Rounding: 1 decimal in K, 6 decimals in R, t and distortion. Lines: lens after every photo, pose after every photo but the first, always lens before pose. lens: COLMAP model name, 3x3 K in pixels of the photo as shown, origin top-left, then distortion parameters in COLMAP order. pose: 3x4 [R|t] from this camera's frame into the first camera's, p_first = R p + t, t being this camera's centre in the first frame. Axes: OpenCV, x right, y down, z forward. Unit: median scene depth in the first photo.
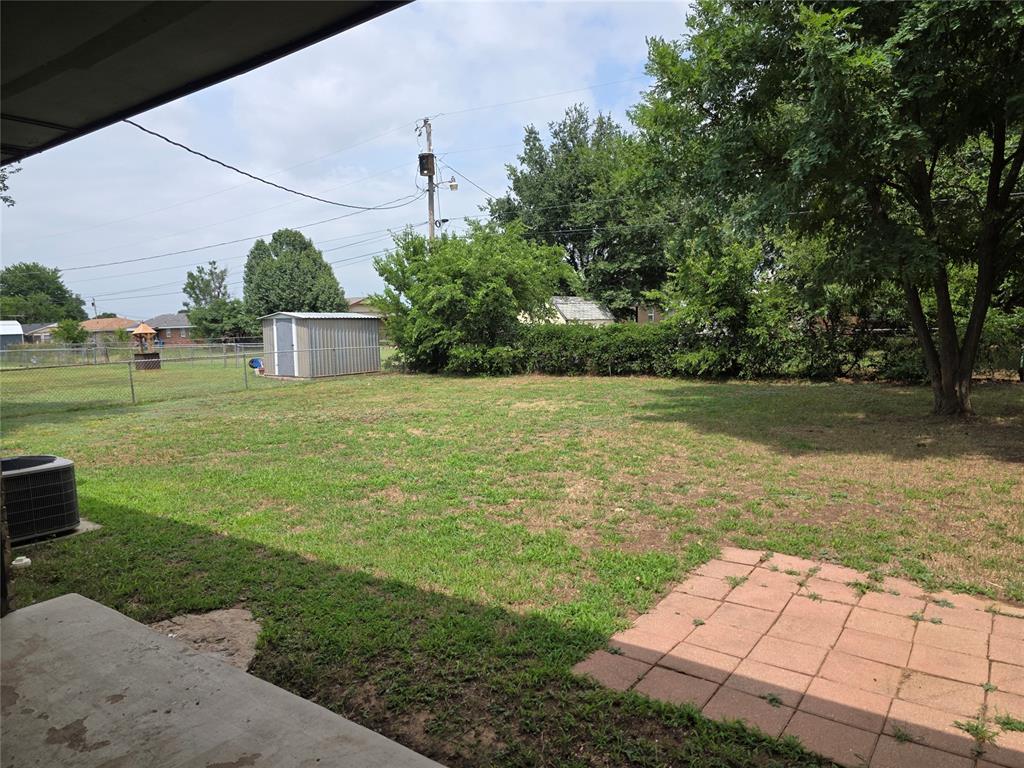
lens RADIAL K [[692.3, 0, 512.0], [0, 692.3, 384.0], [0, 0, 1]] dist [0.075878, -0.074305]
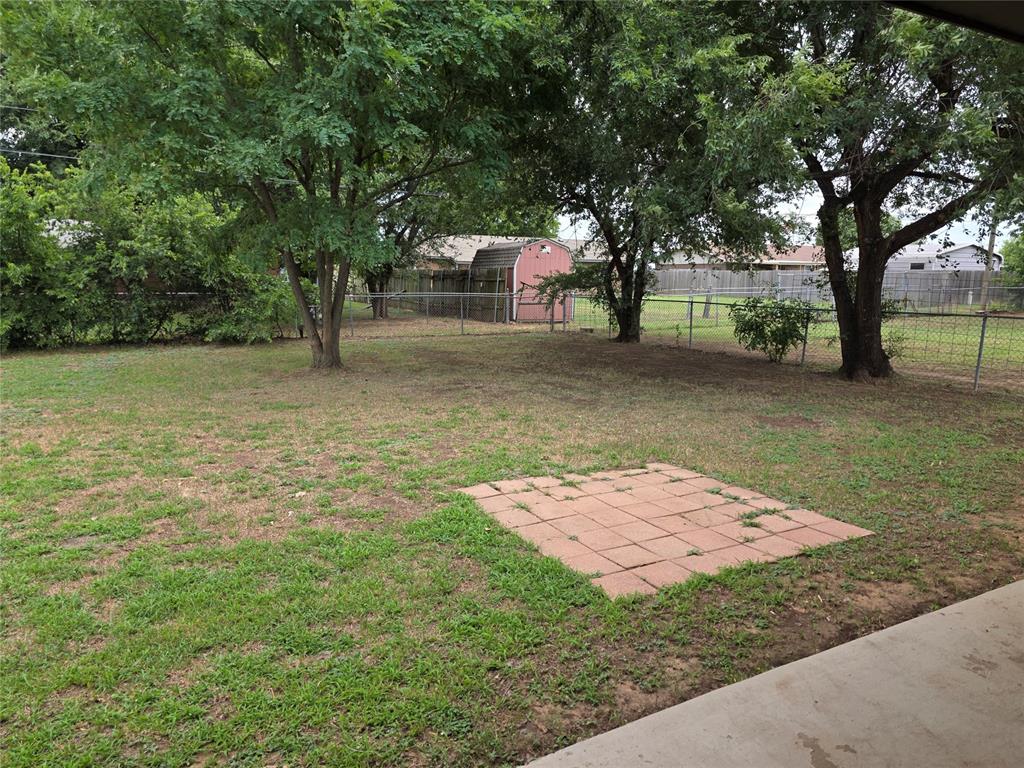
lens RADIAL K [[692.3, 0, 512.0], [0, 692.3, 384.0], [0, 0, 1]] dist [0.075878, -0.074305]
pose [[0.419612, -0.104209, 0.901702, -0.724334], [0.060654, 0.994387, 0.086694, -0.028859], [-0.905675, 0.018314, 0.423577, 0.508363]]
